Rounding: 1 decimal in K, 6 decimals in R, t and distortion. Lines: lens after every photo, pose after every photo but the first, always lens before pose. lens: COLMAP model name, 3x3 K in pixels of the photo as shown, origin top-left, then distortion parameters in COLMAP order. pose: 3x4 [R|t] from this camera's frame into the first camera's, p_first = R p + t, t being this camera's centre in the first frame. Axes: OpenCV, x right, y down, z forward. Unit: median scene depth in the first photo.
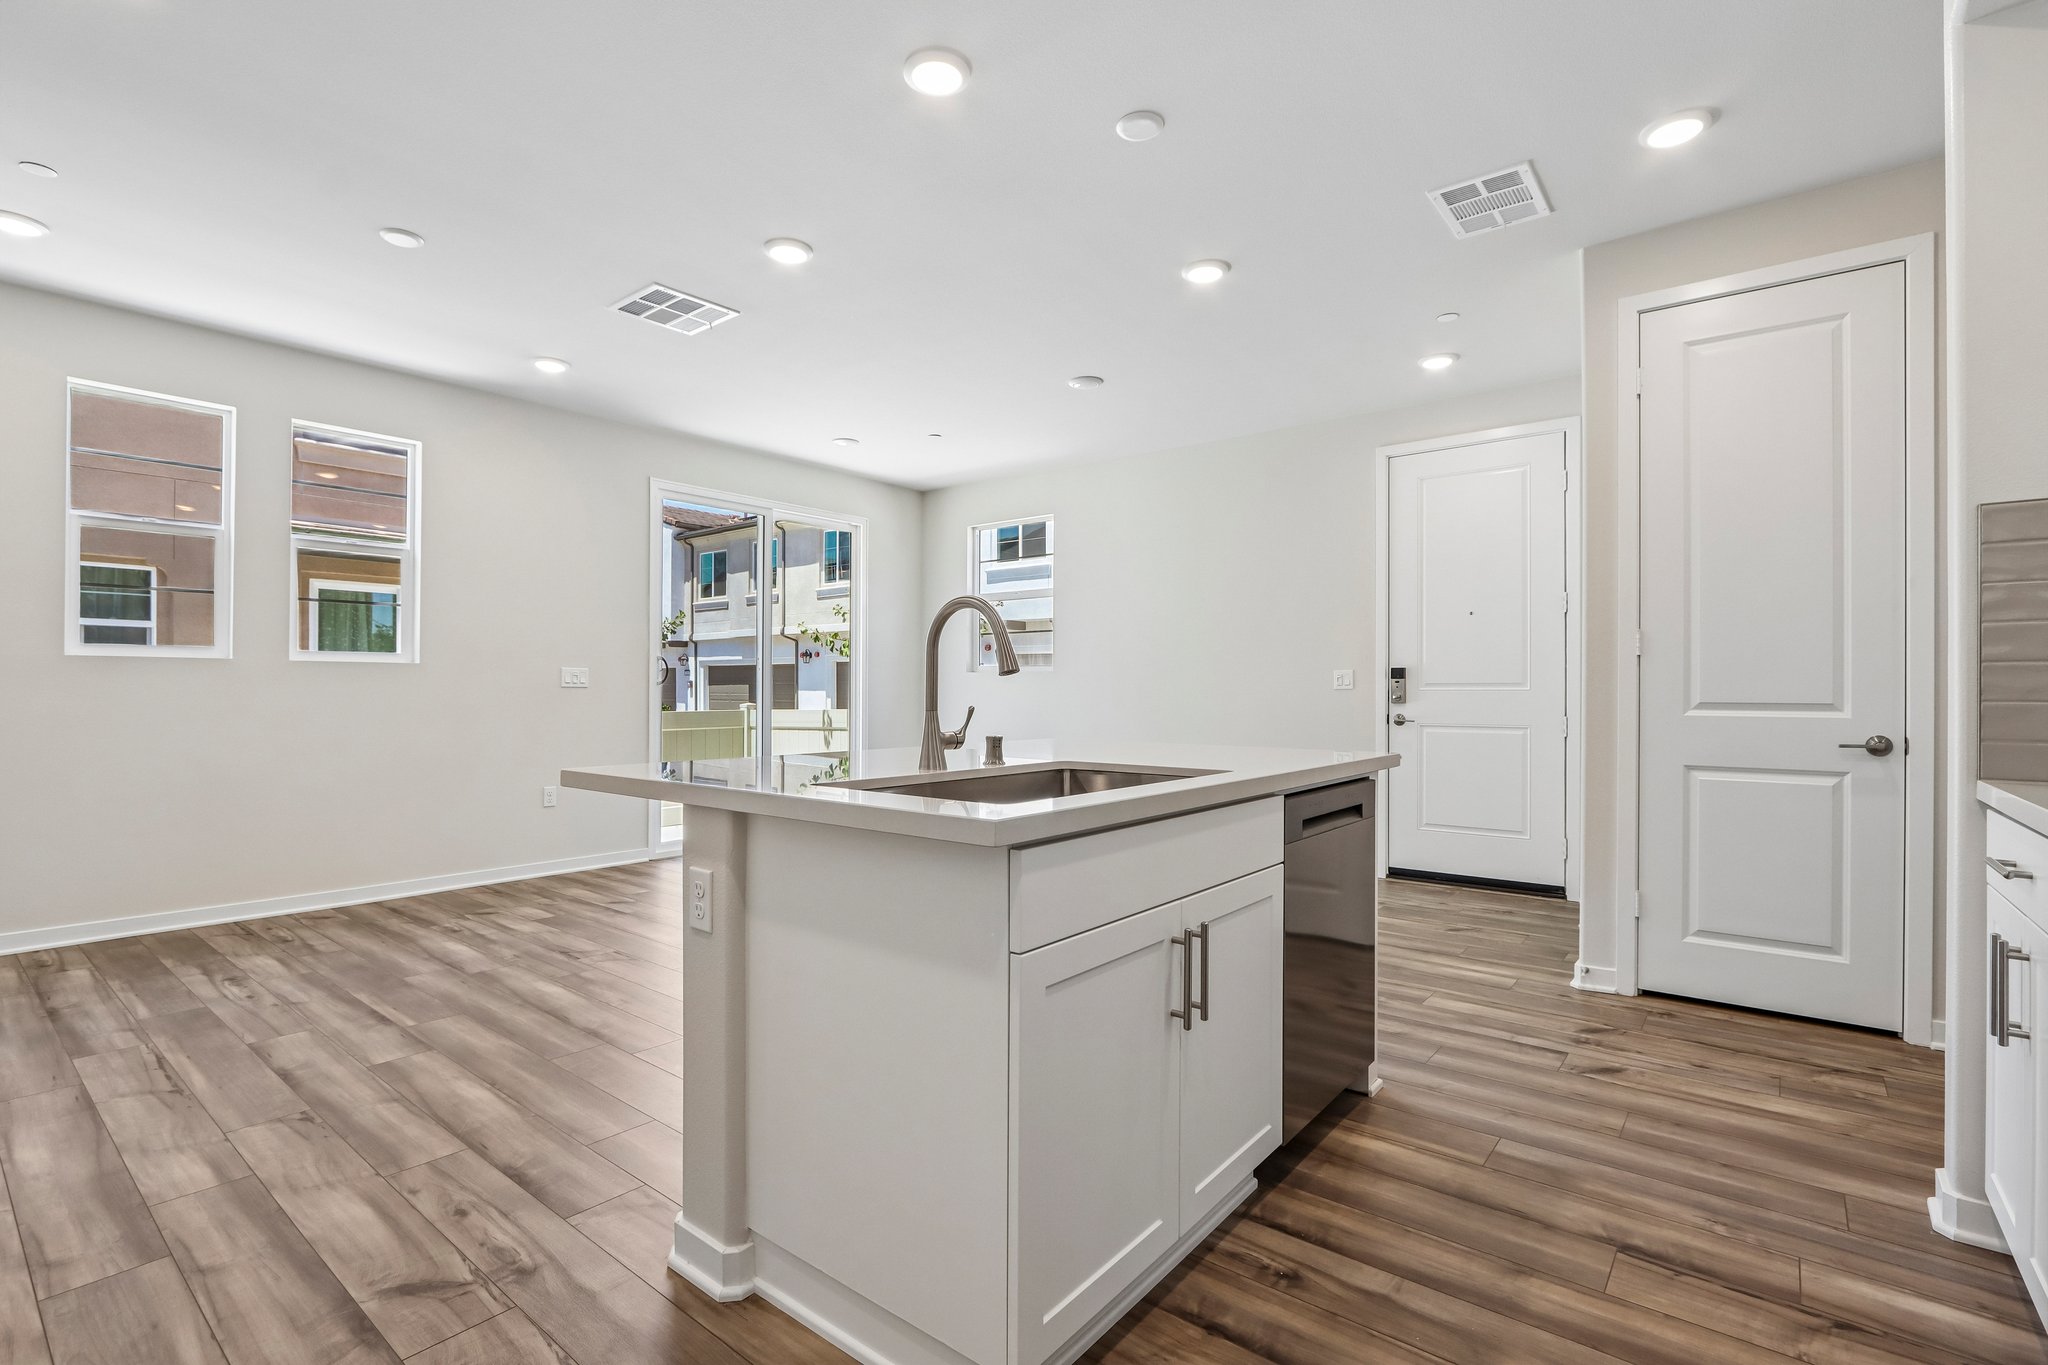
lens RADIAL K [[954.6, 0, 1033.5], [0, 954.6, 686.3], [0, 0, 1]] dist [-0.005089, 0.000603]
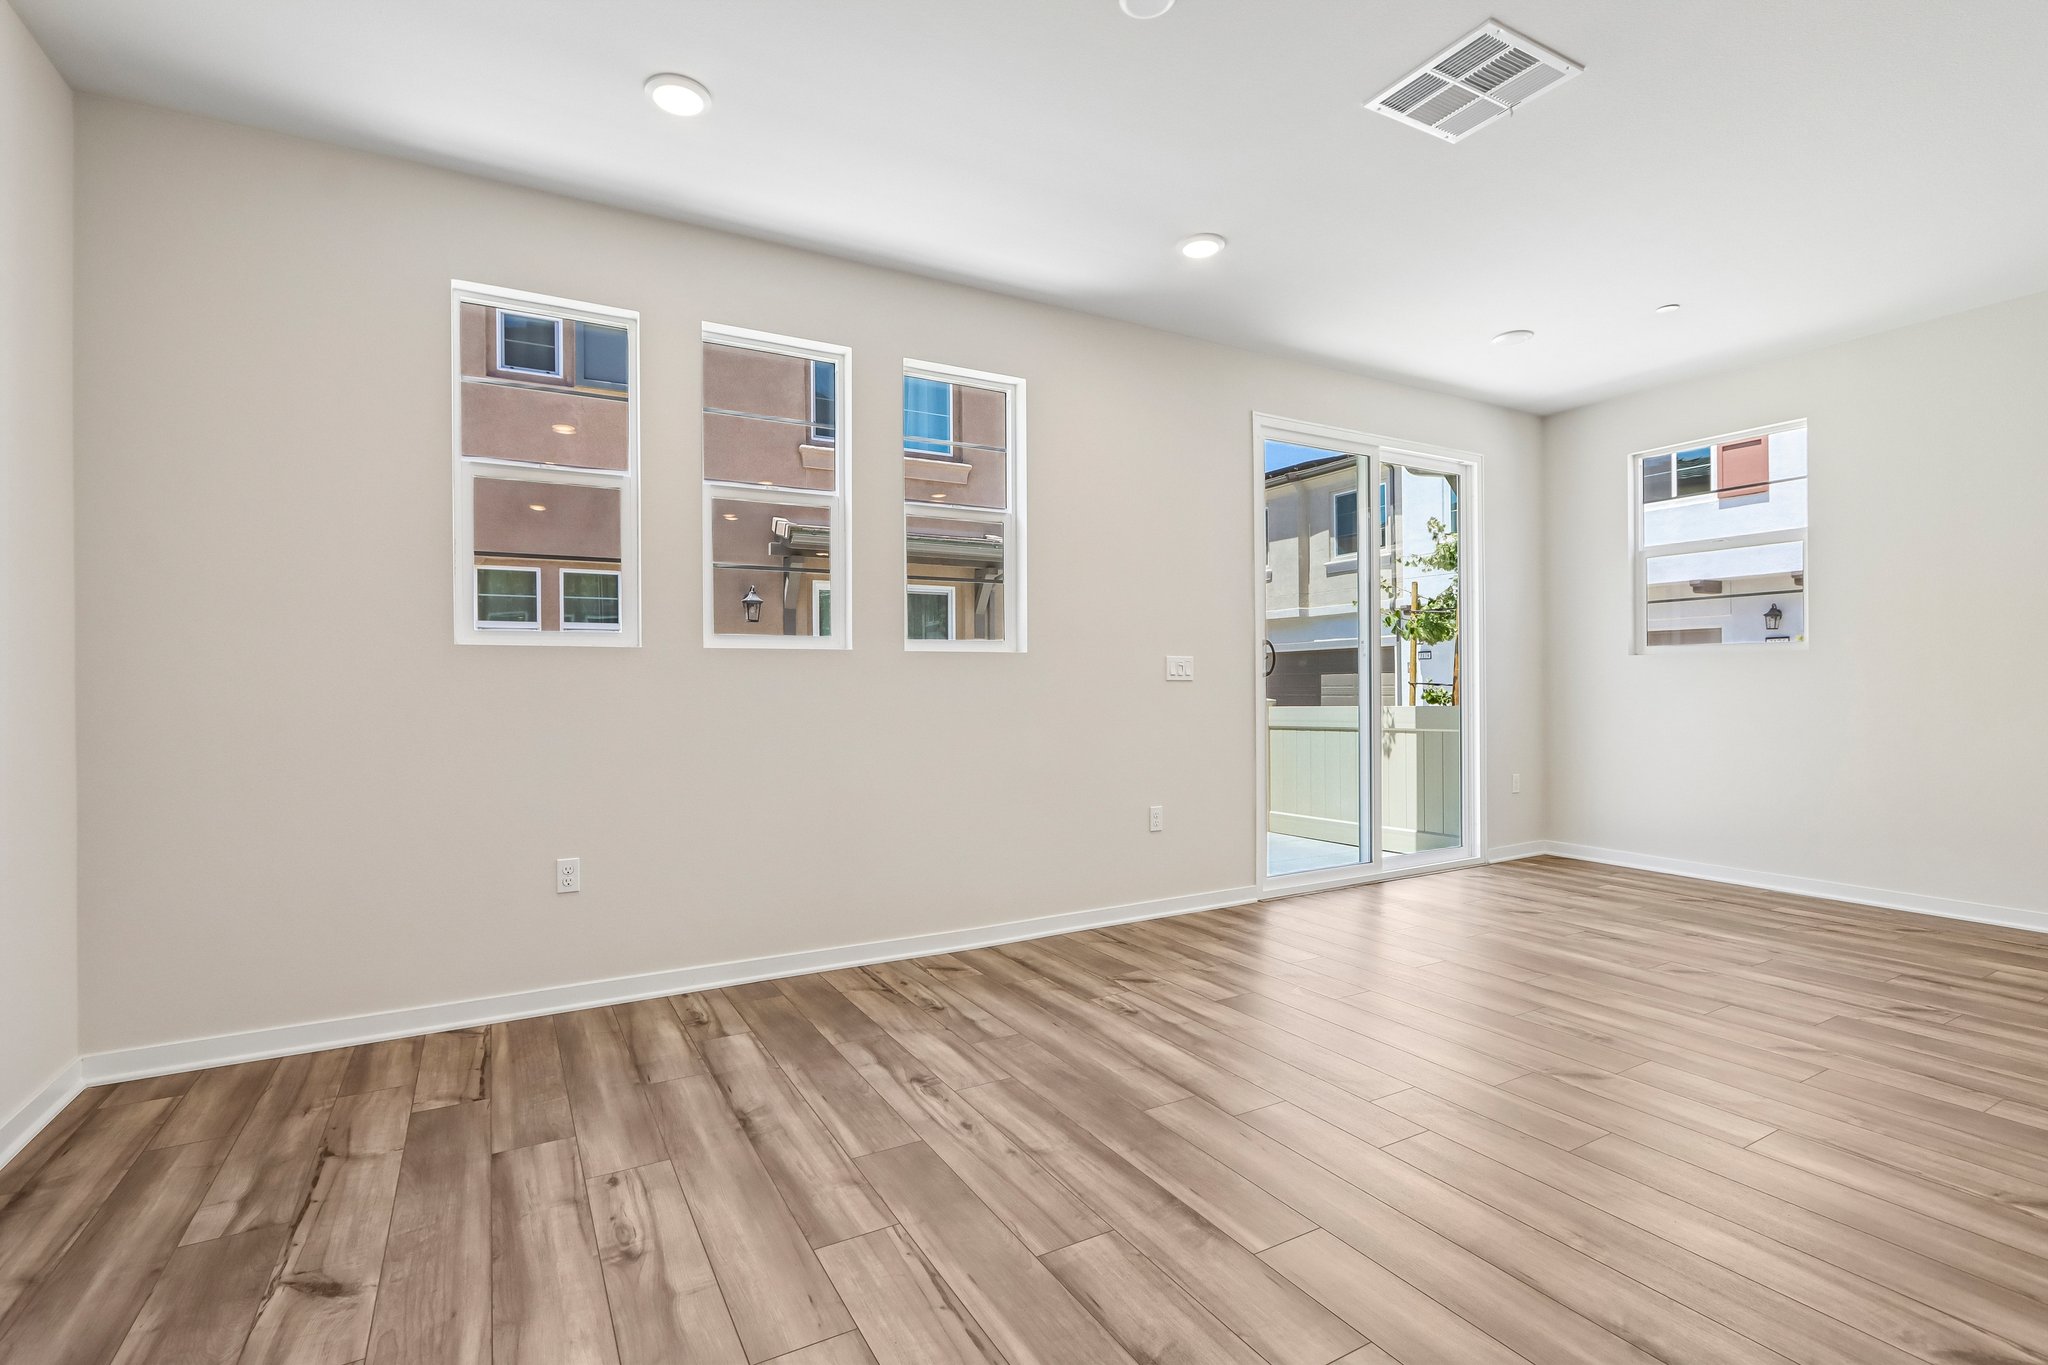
lens RADIAL K [[954.6, 0, 1039.2], [0, 954.6, 683.5], [0, 0, 1]] dist [-0.005089, 0.000603]
pose [[0.935609, -0.010483, -0.352883, -0.388509], [0.011653, 0.999931, 0.001191, 0.001493], [0.352847, -0.005227, 0.935667, 0.271701]]
